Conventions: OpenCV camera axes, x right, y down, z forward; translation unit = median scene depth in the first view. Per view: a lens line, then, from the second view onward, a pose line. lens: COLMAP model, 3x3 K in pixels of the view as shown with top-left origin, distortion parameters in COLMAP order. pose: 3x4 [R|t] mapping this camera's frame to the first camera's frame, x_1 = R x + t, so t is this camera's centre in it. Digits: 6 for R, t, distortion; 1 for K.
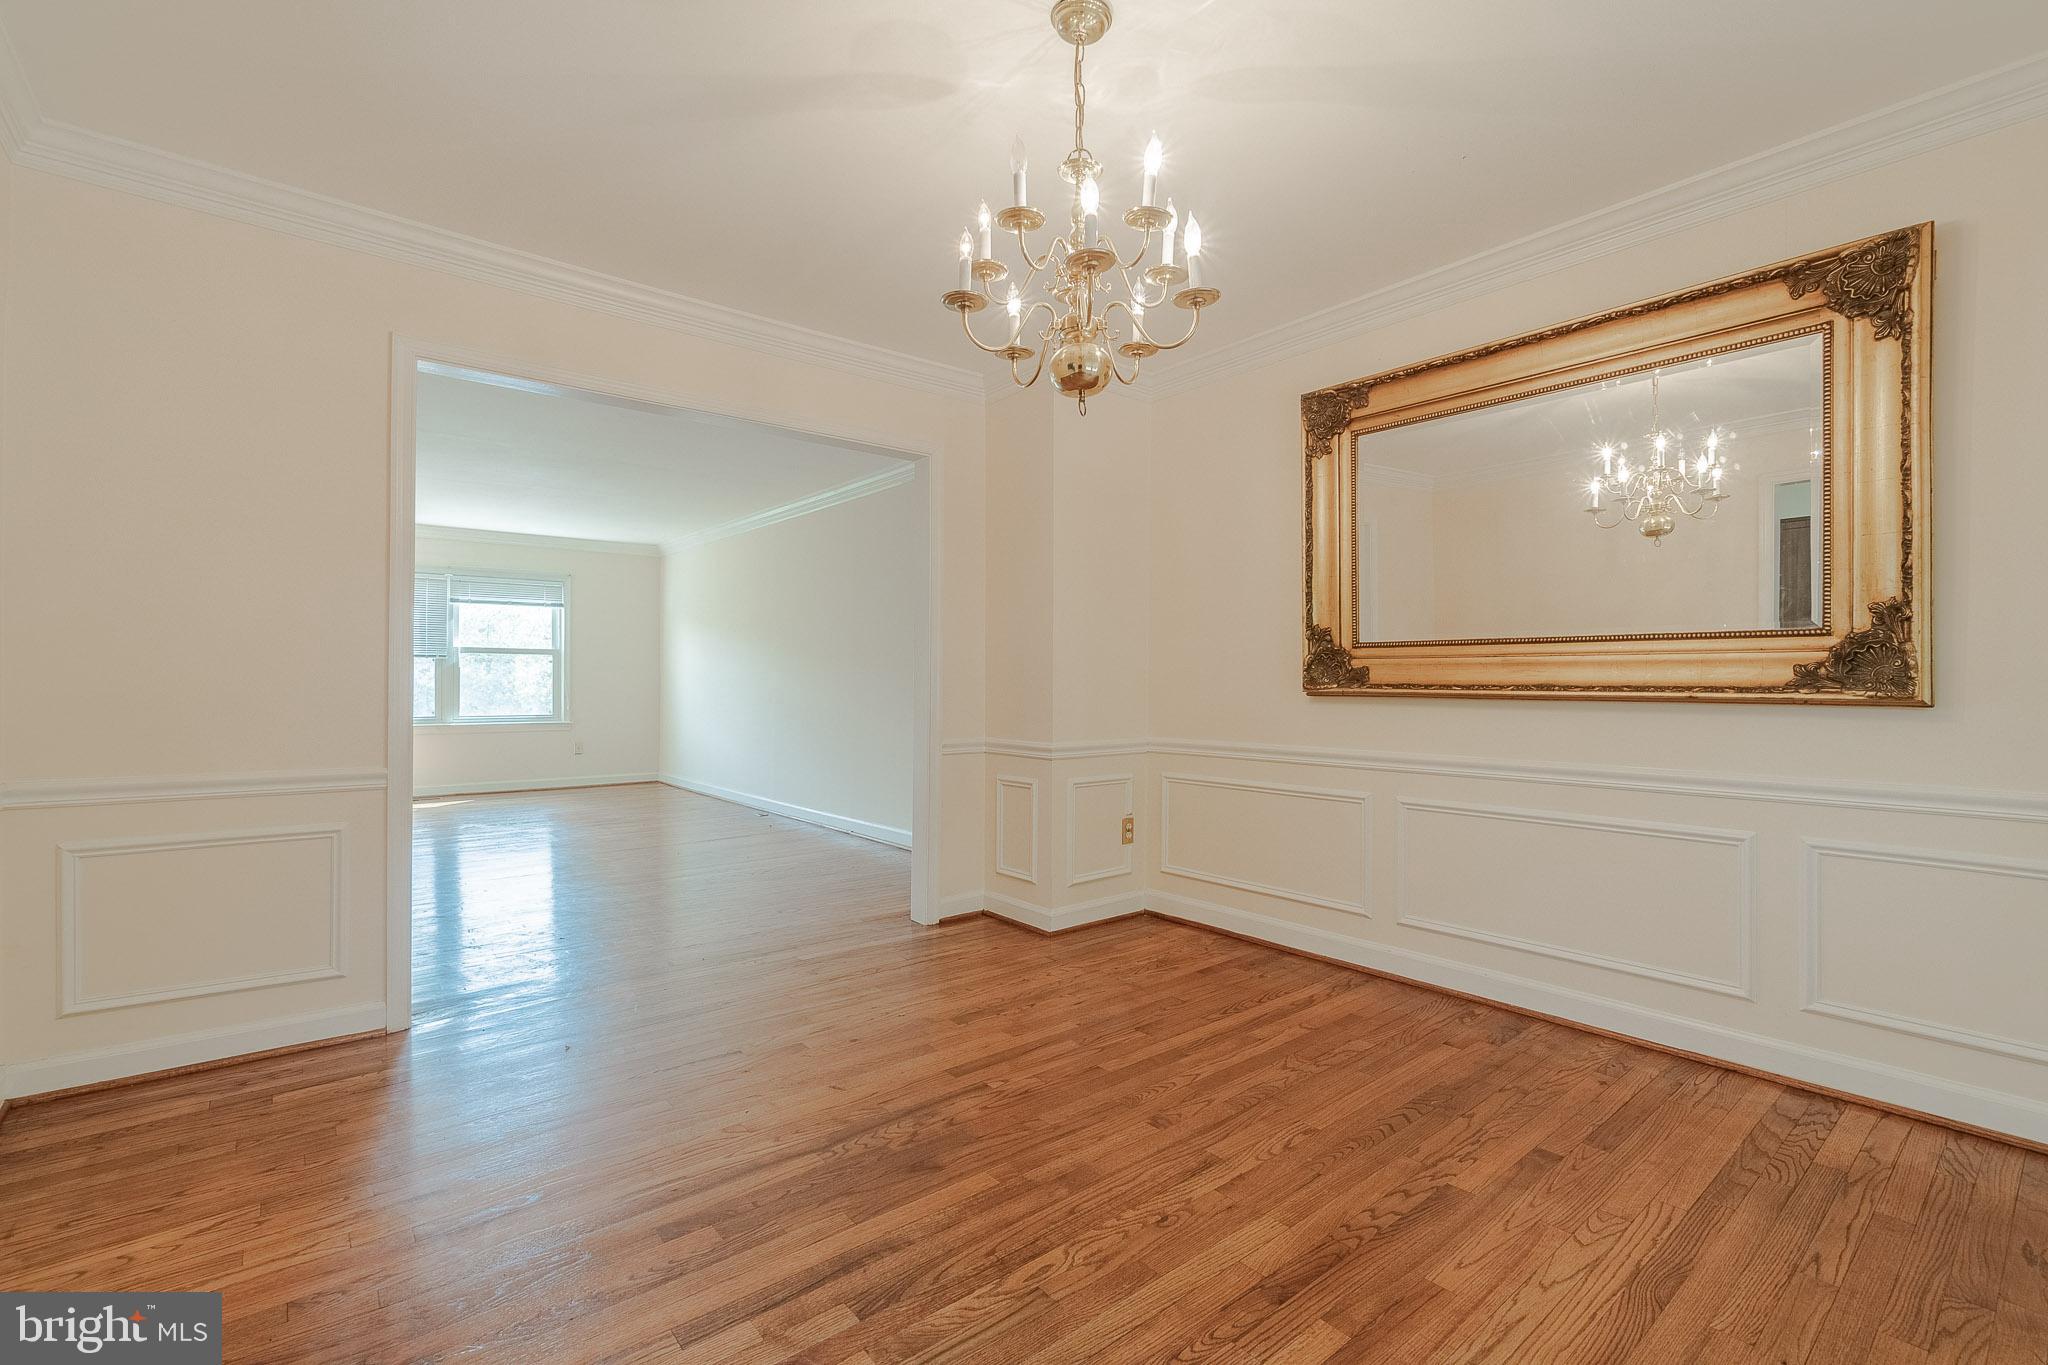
lens RADIAL K [[884.3, 0, 960.6], [0, 884.3, 680.5], [0, 0, 1]] dist [-0.001737, 0.000010]
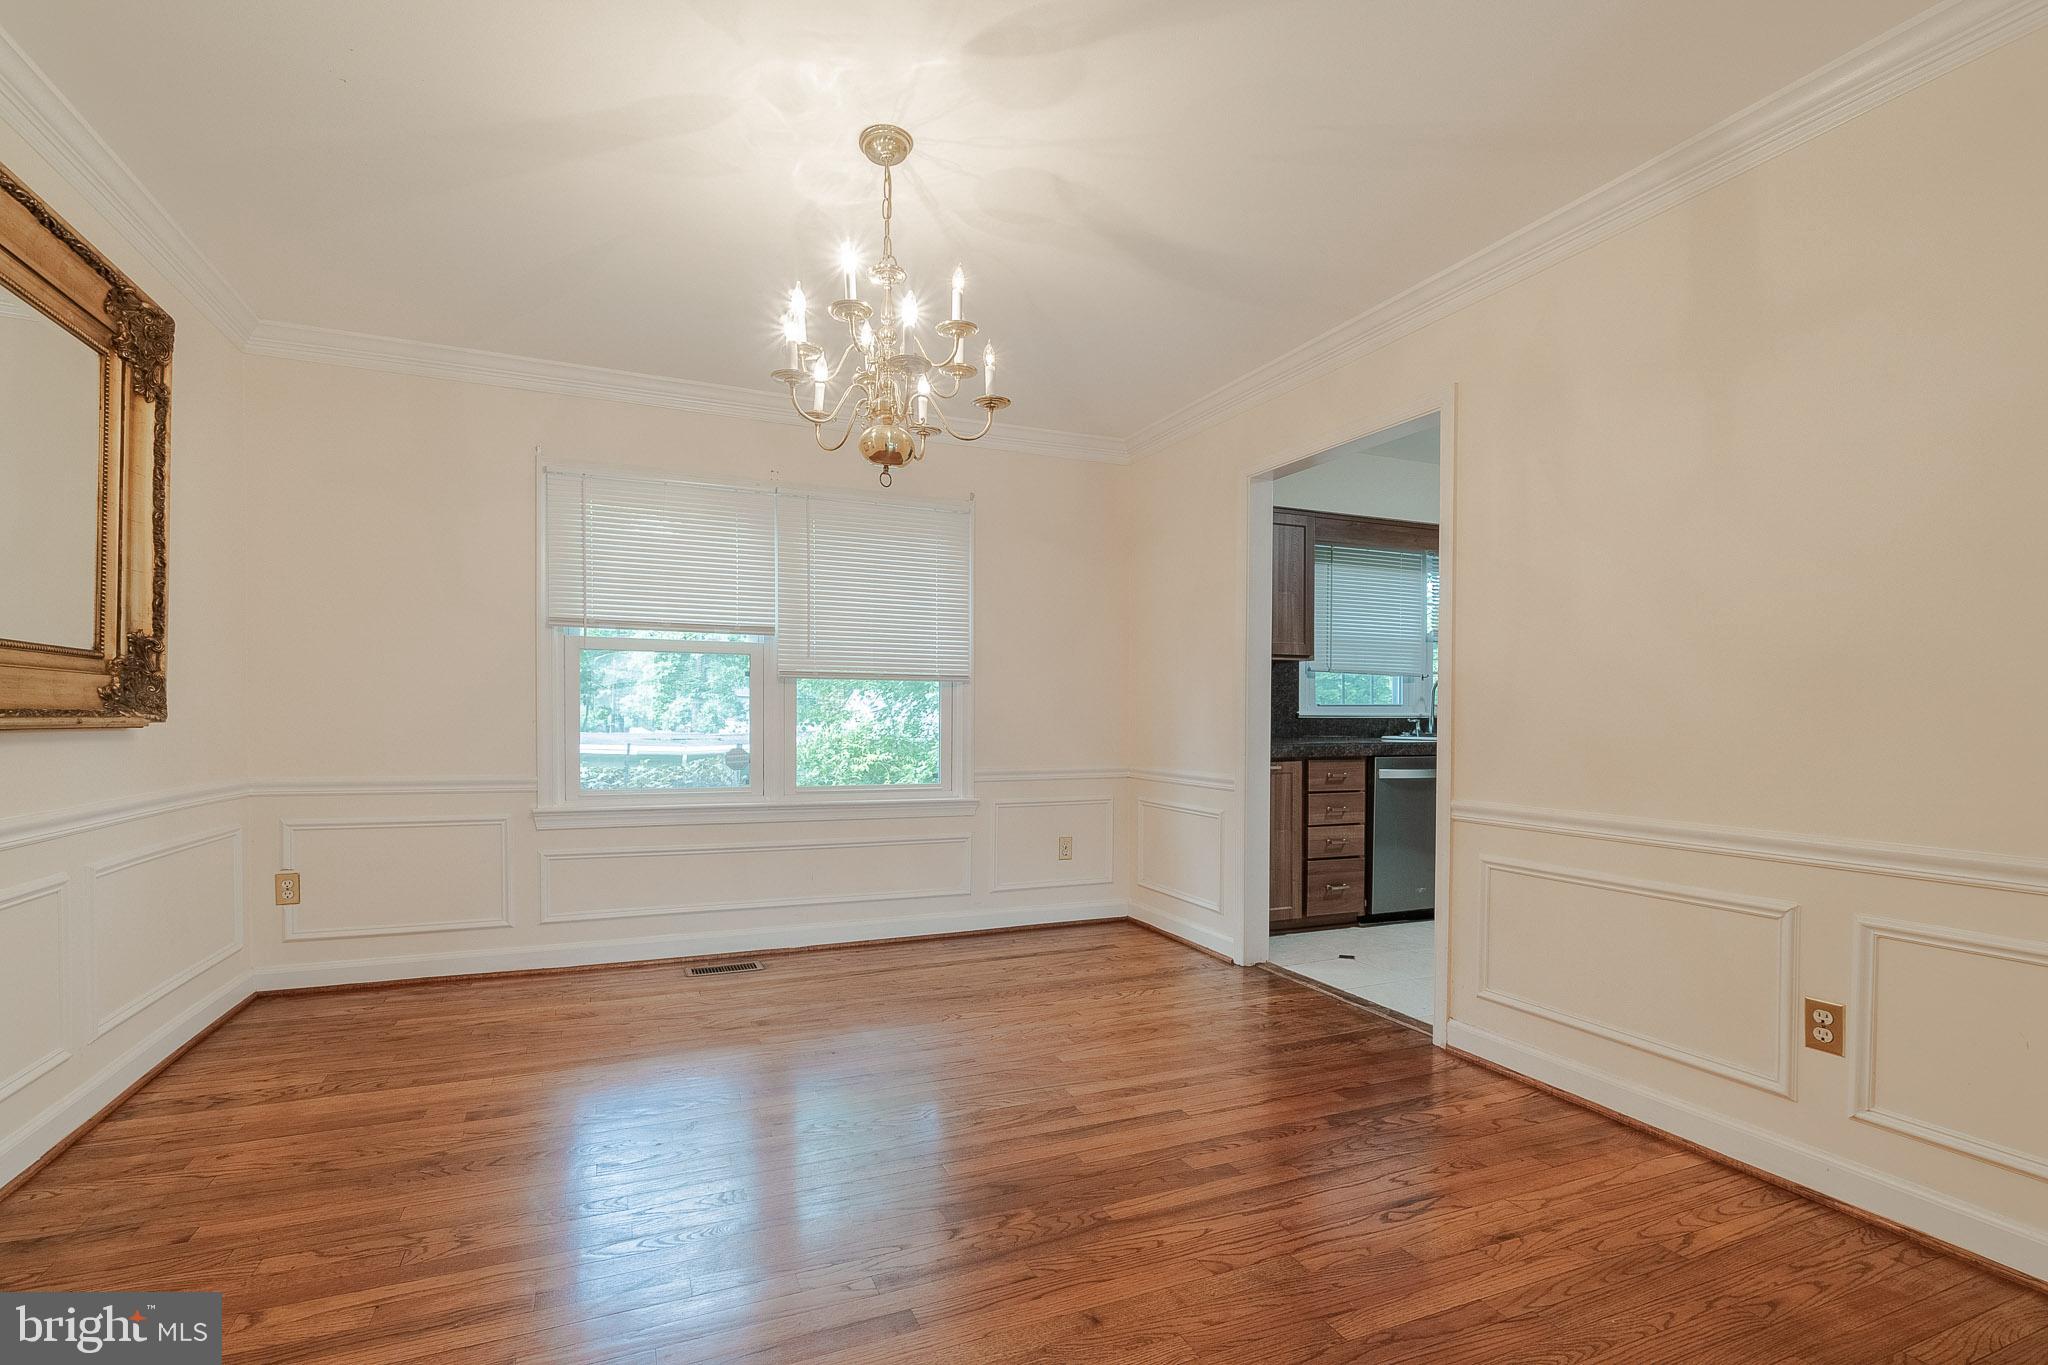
lens RADIAL K [[886.1, 0, 978.0], [0, 886.1, 723.4], [0, 0, 1]] dist [0.000583, 0.000215]
pose [[-0.966661, -0.014168, 0.255666, -0.211489], [-0.012981, 0.999896, 0.006332, 0.006754], [-0.255729, 0.002802, -0.966744, 1.589827]]
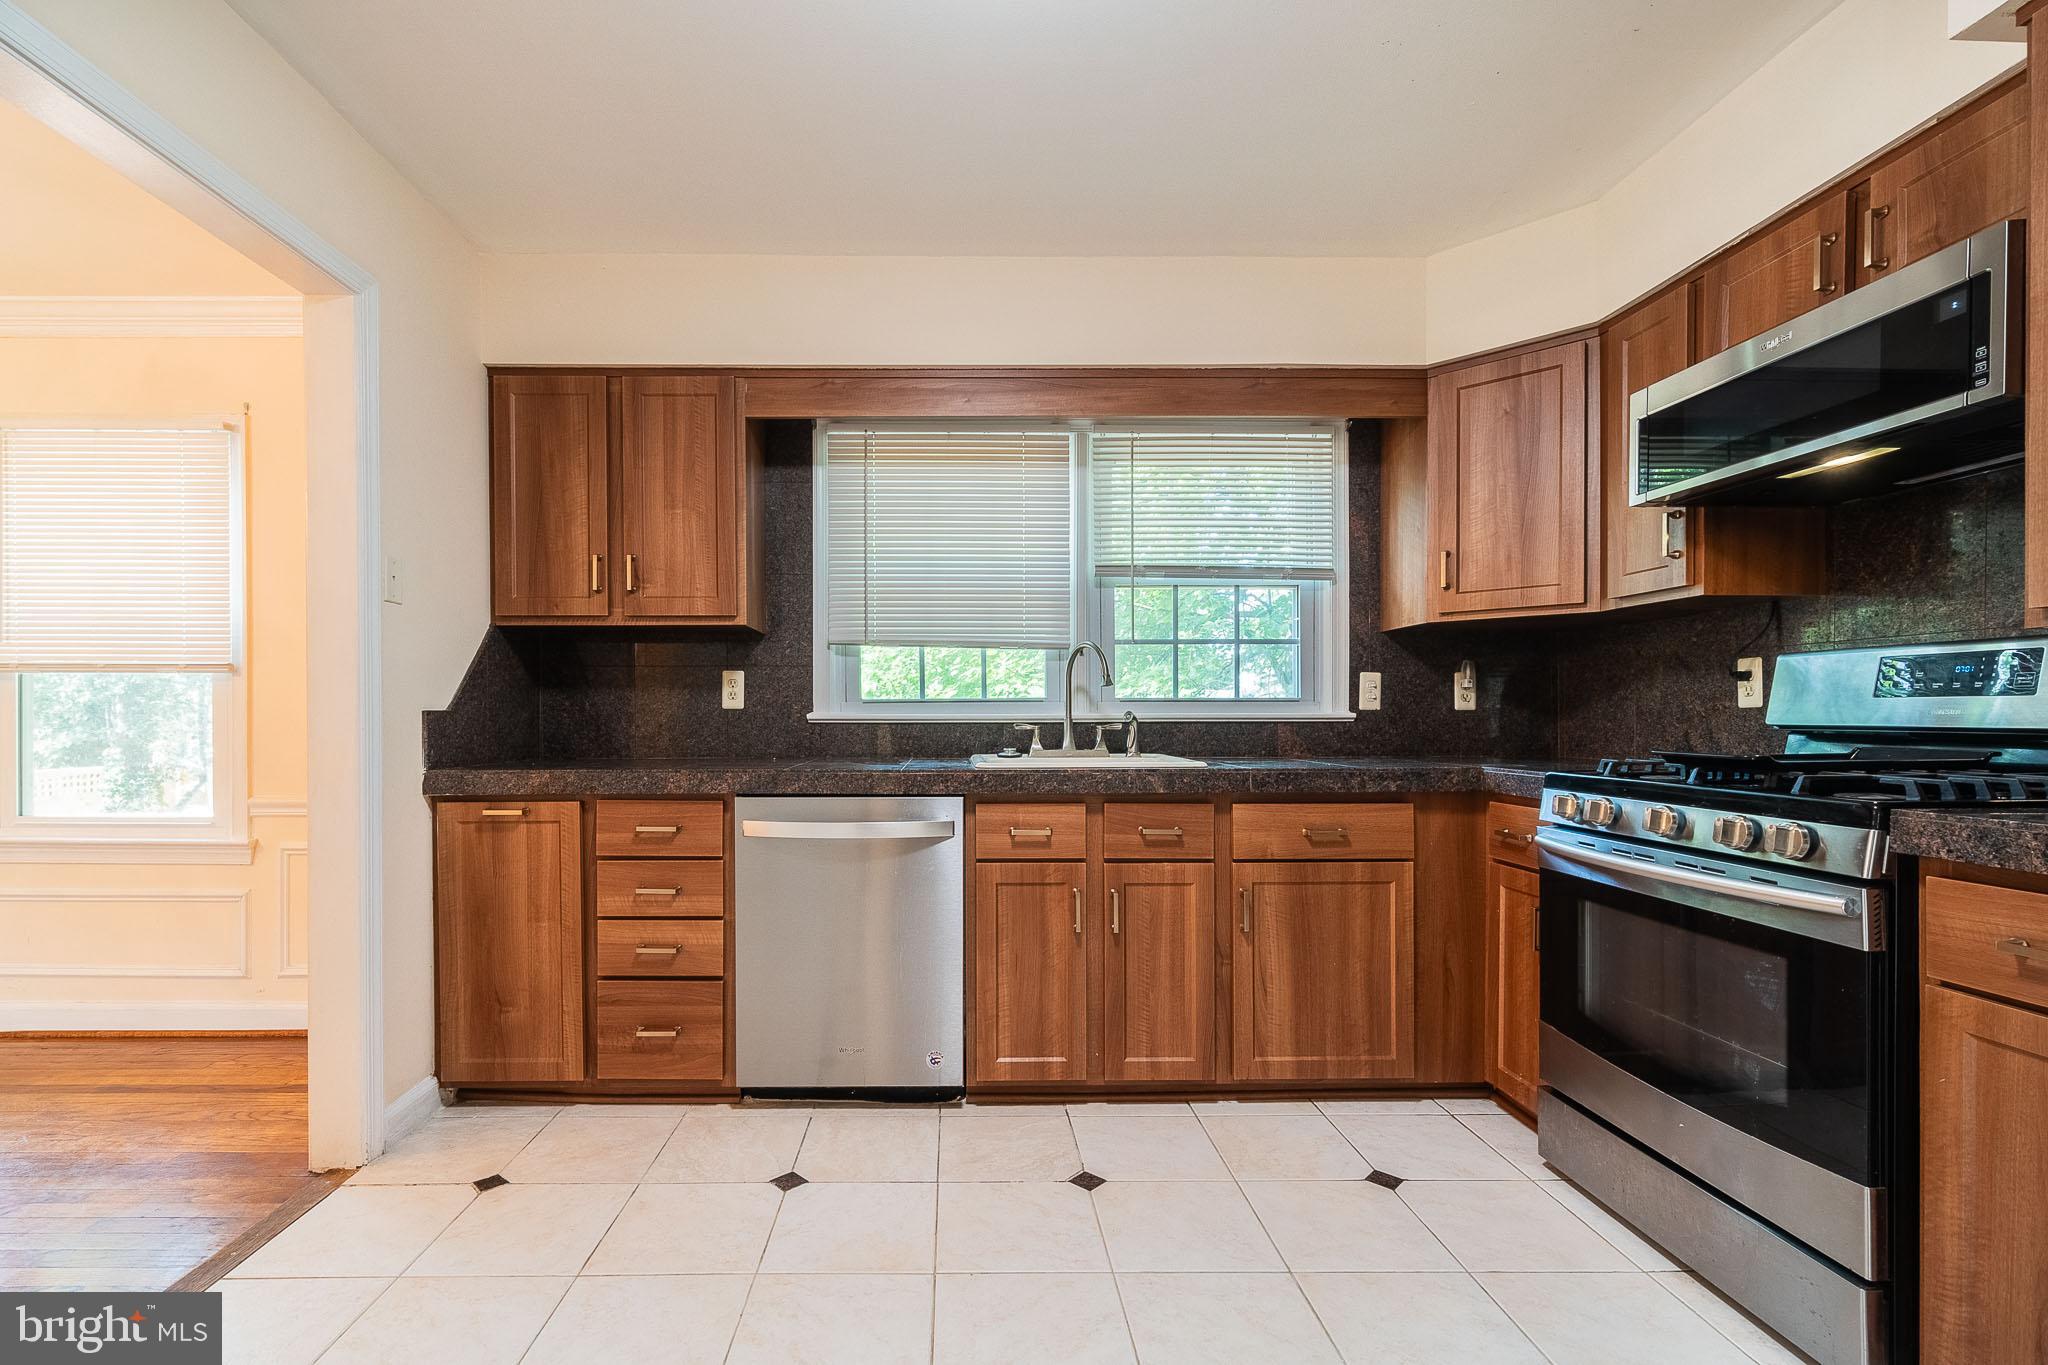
lens RADIAL K [[886.1, 0, 978.0], [0, 886.1, 723.4], [0, 0, 1]] dist [0.000583, 0.000215]
pose [[-0.807345, -0.008860, 0.590013, -1.333516], [-0.006009, 0.999959, 0.006794, -0.012519], [-0.590049, 0.001940, -0.807365, 0.253178]]
